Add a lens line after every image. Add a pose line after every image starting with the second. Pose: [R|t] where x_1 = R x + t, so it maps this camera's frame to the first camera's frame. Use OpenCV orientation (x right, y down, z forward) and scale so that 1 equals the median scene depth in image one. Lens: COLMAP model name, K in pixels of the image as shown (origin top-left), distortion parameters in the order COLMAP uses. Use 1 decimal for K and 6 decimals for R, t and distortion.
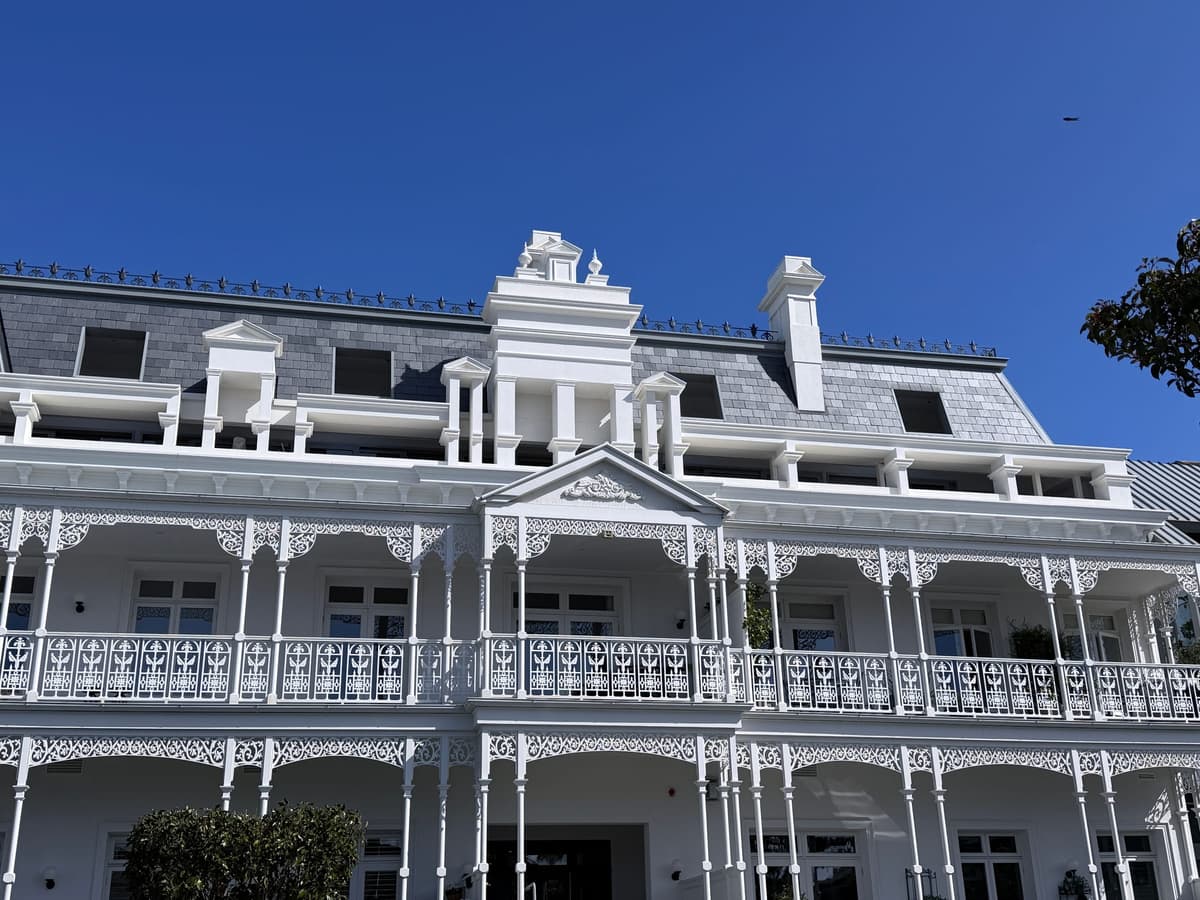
lens RADIAL K [[1322.2, 0, 590.3], [0, 1322.2, 454.6], [0, 0, 1]] dist [0.077224, 0.000000]
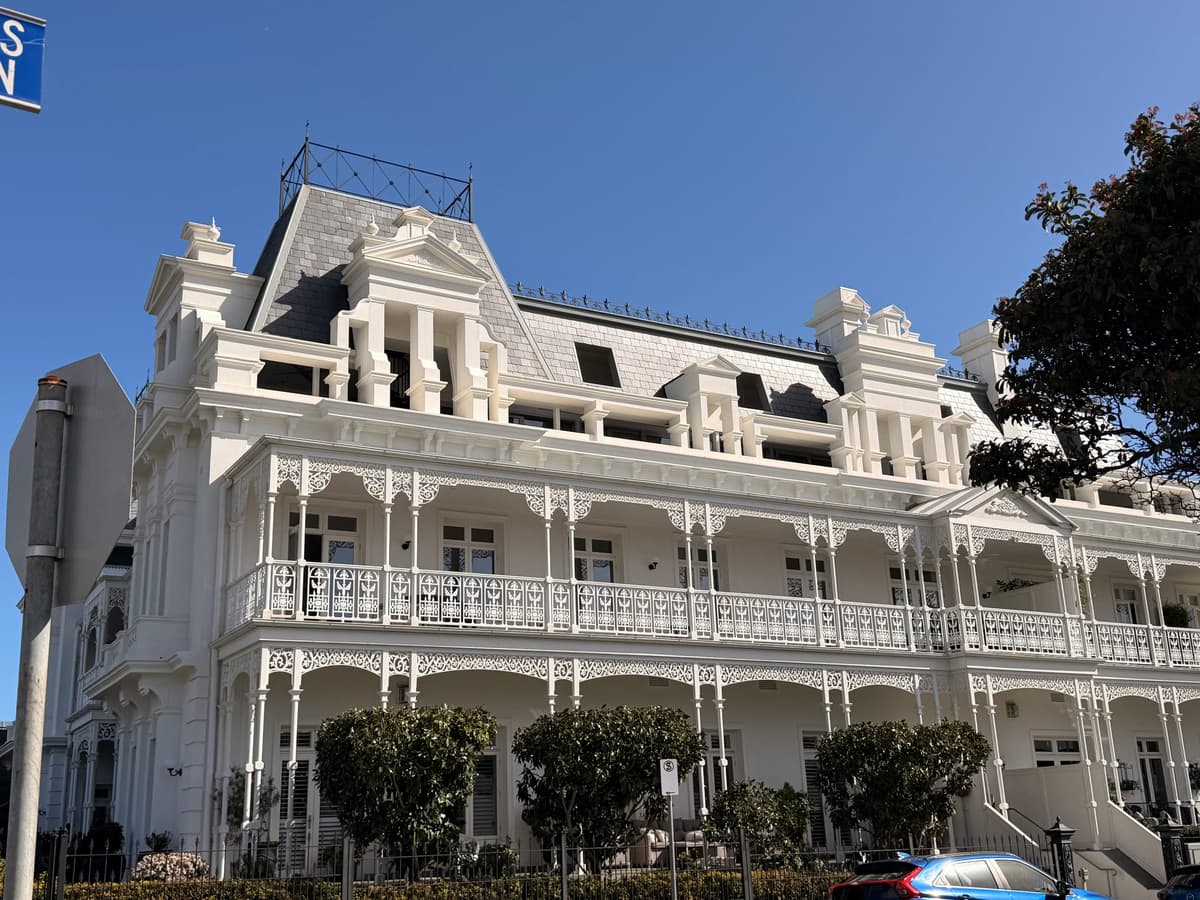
lens RADIAL K [[1329.9, 0, 607.0], [0, 1329.9, 445.9], [0, 0, 1]] dist [0.154121, 0.000000]
pose [[0.953653, 0.074511, 0.291537, -0.850606], [-0.092806, 0.994457, 0.049415, -0.074062], [-0.286239, -0.074181, 0.955282, -0.285455]]
